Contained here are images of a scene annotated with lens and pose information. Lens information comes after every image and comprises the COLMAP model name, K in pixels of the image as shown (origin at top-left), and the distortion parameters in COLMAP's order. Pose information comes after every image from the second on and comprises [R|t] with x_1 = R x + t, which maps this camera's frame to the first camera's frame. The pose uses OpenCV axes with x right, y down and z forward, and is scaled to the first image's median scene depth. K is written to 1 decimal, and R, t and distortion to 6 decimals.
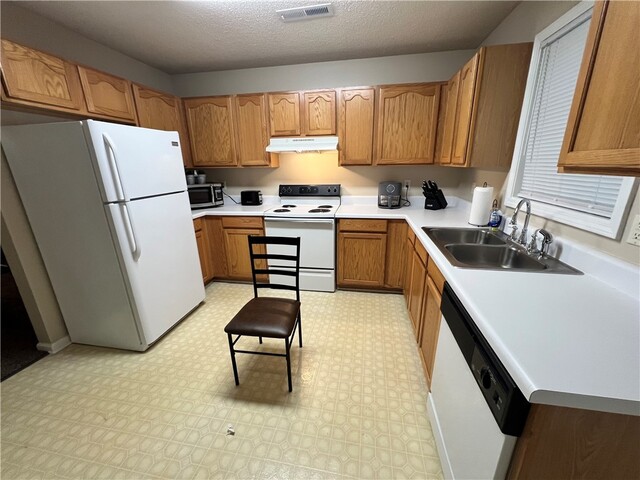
lens RADIAL K [[252.7, 0, 320.0], [0, 252.7, 240.0], [0, 0, 1]] dist [0.000043, -0.000044]
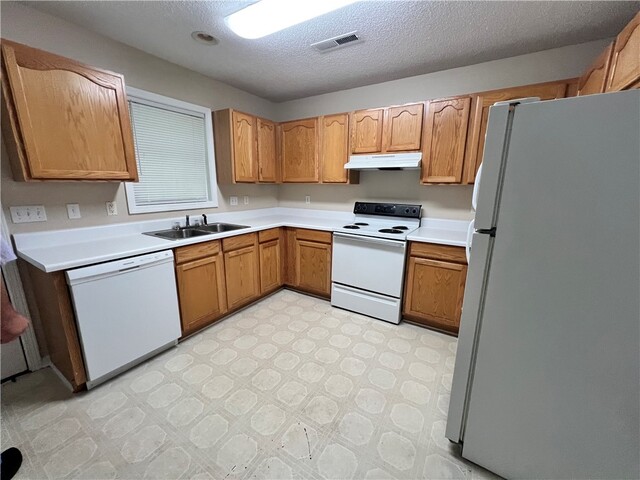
lens RADIAL K [[272.5, 0, 320.0], [0, 272.5, 240.0], [0, 0, 1]] dist [0.025685, -0.000014]
pose [[0.918251, 0.105399, -0.381715, 0.142599], [-0.136097, 0.989209, -0.054255, 0.004663], [0.371877, 0.101770, 0.922686, -0.011772]]
